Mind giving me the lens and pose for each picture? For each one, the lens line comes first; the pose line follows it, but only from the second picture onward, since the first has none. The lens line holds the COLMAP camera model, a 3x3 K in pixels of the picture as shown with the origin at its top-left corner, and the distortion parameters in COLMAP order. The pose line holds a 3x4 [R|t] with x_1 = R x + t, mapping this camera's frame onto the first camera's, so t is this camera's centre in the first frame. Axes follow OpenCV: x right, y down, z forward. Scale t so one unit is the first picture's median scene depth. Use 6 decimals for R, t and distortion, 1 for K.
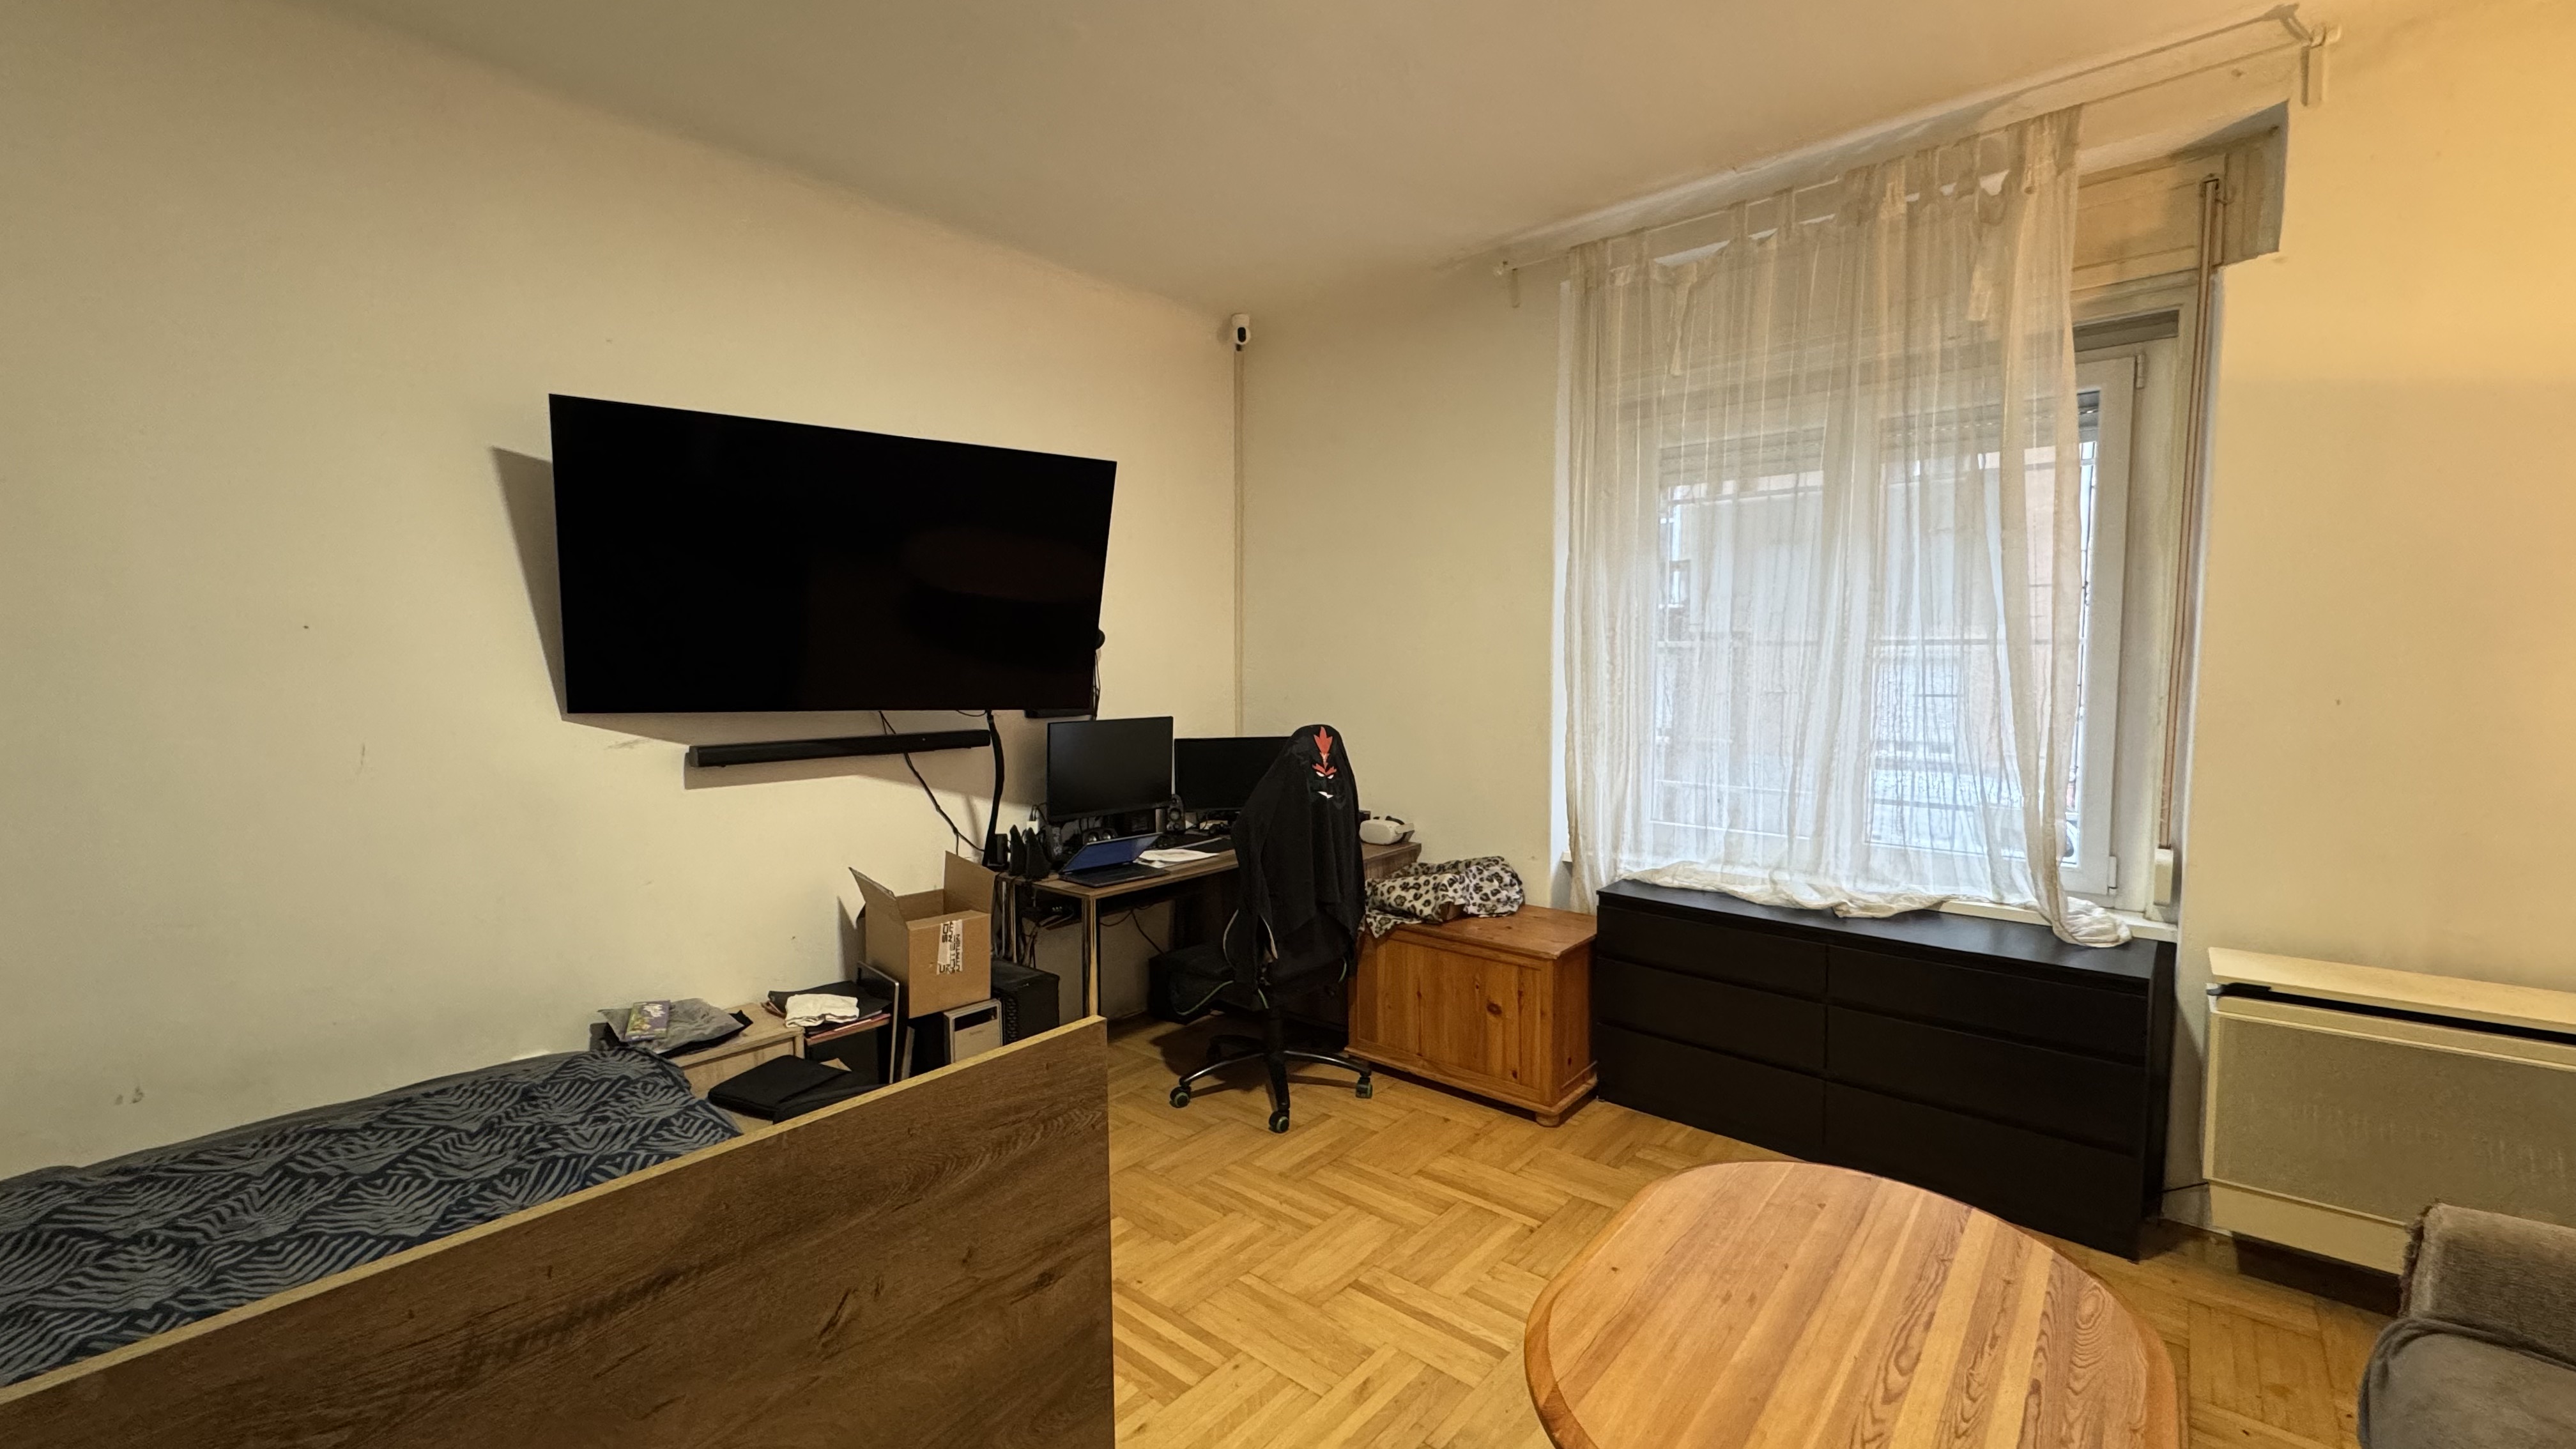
lens RADIAL K [[1027.5, 0, 1287.8], [0, 1027.5, 720.9], [0, 0, 1]] dist [-0.001669, 0.000014]
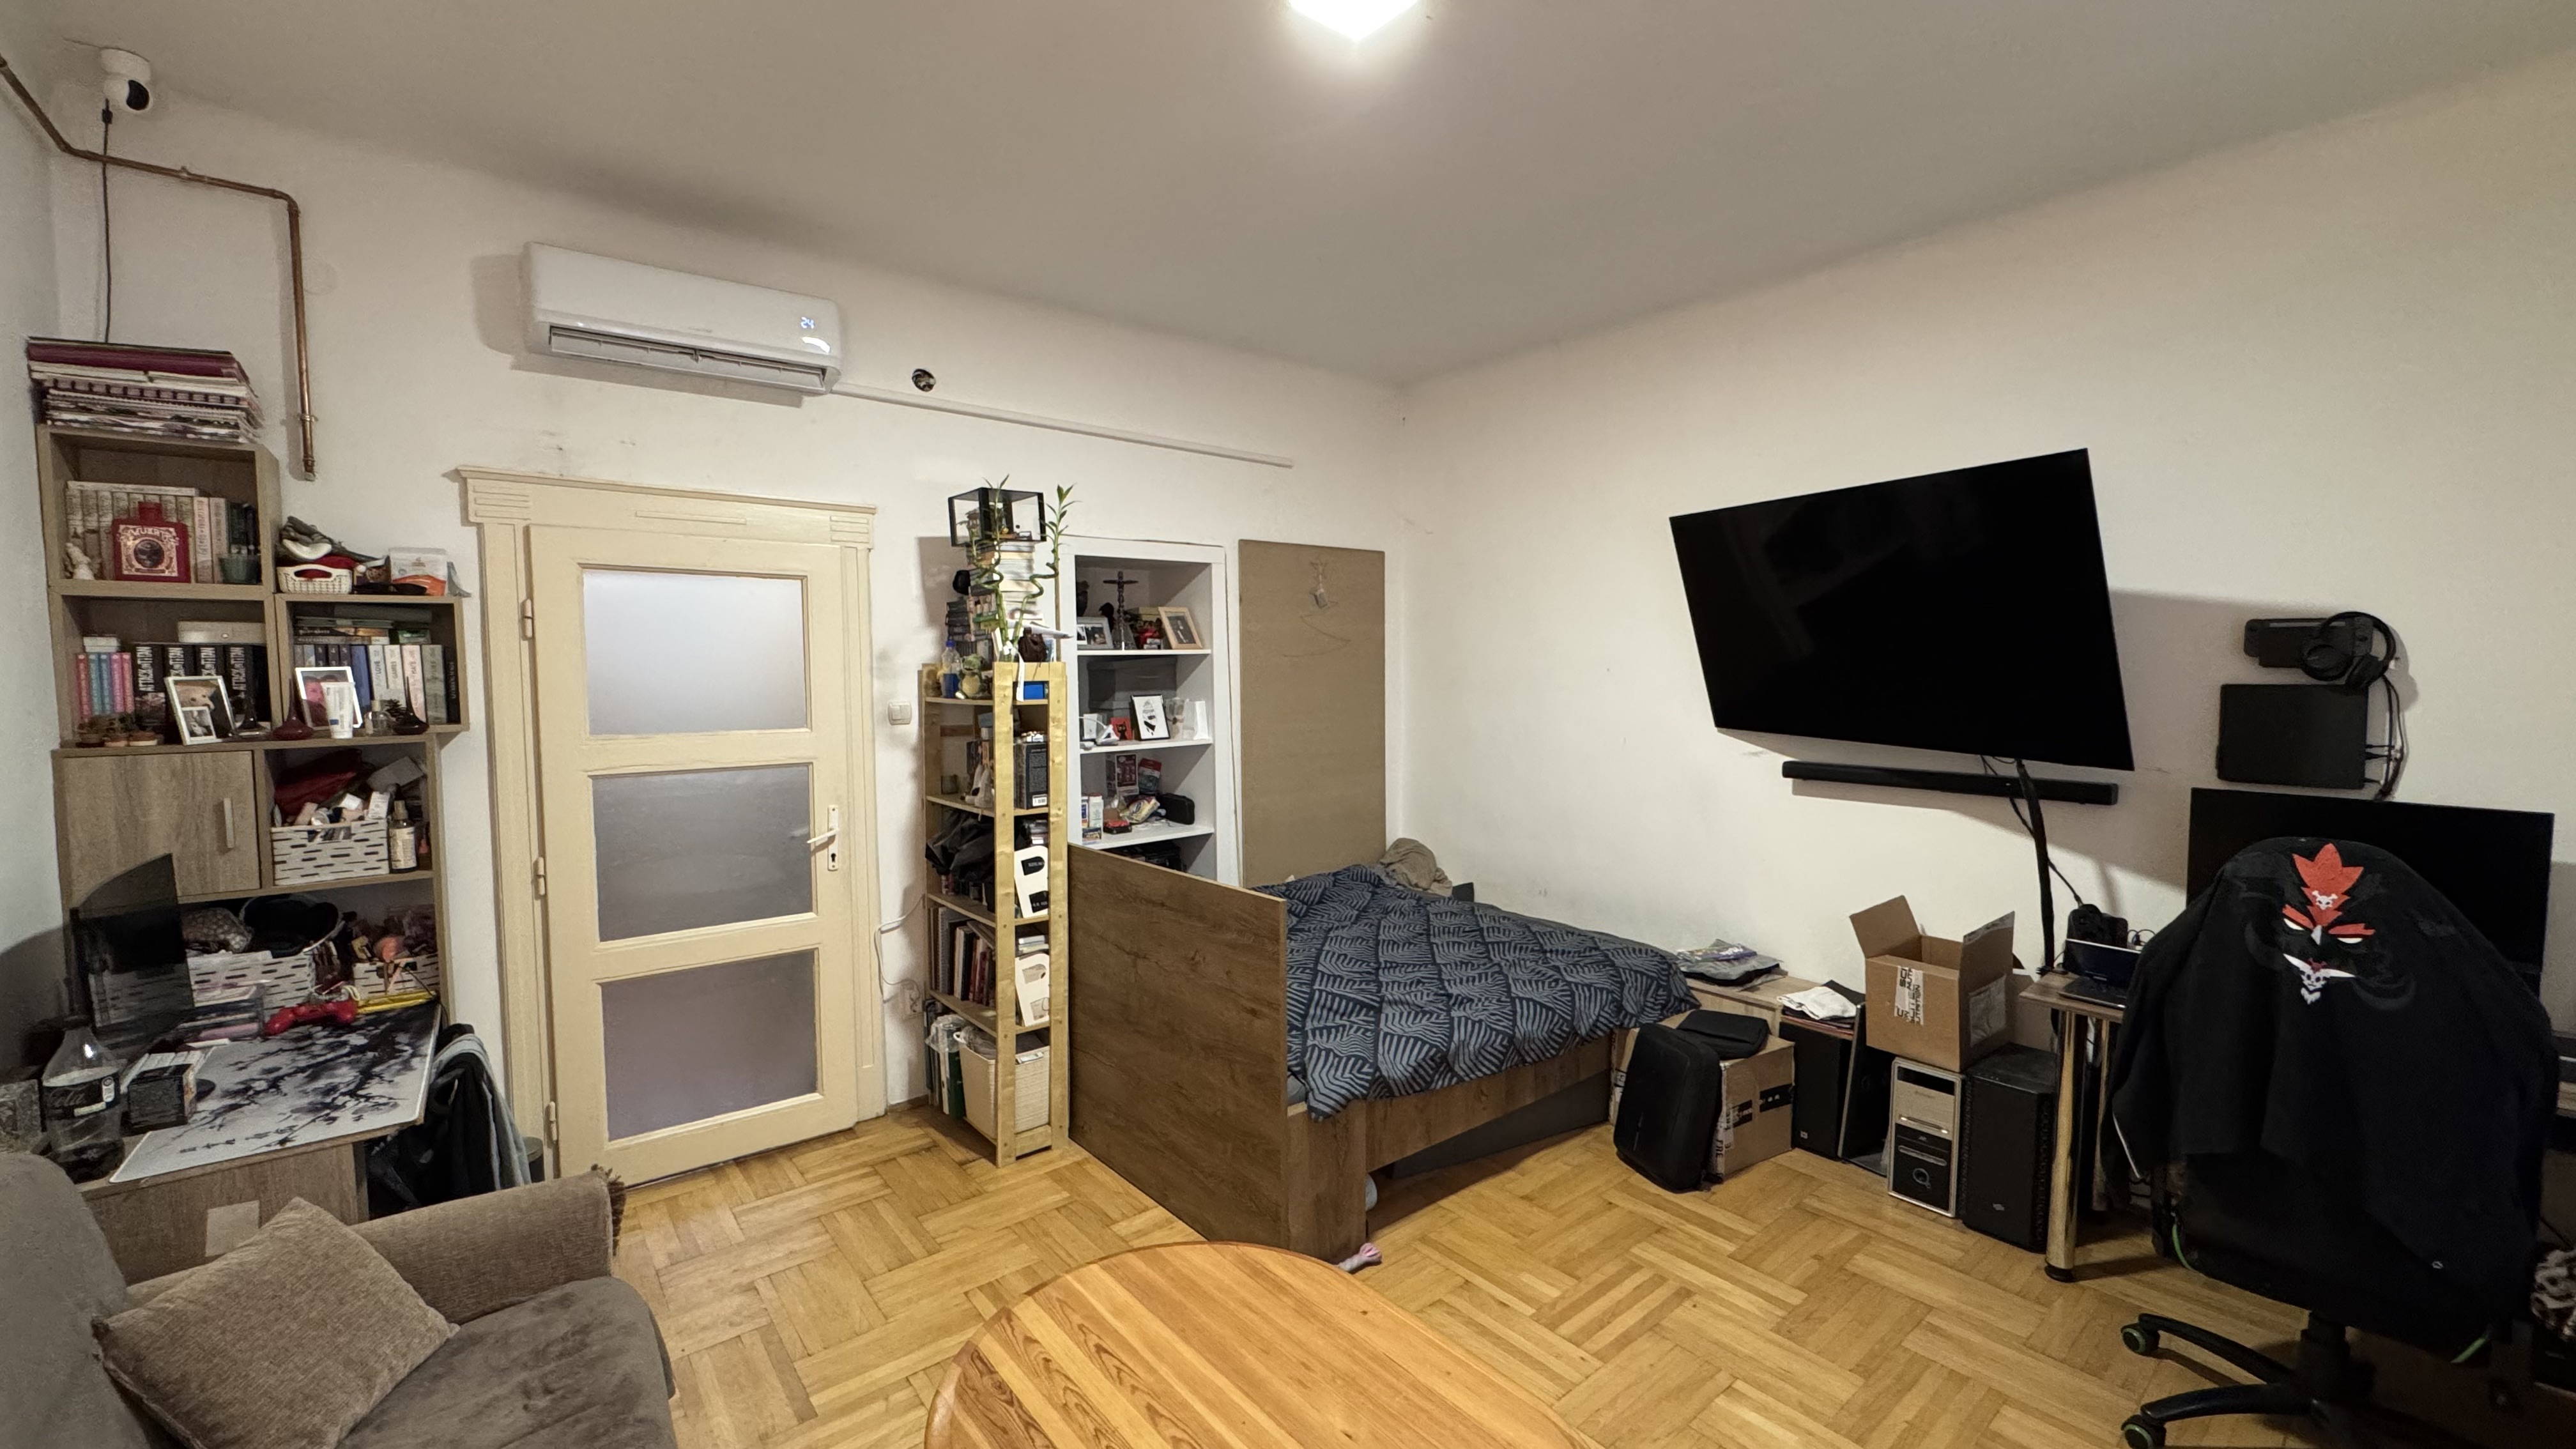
lens RADIAL K [[1027.5, 0, 1287.8], [0, 1027.5, 720.9], [0, 0, 1]] dist [-0.001669, 0.000014]
pose [[-0.169571, 0.060242, -0.983675, 0.790297], [-0.056274, 0.995910, 0.070692, -0.080860], [0.983910, 0.067342, -0.165487, 0.630634]]
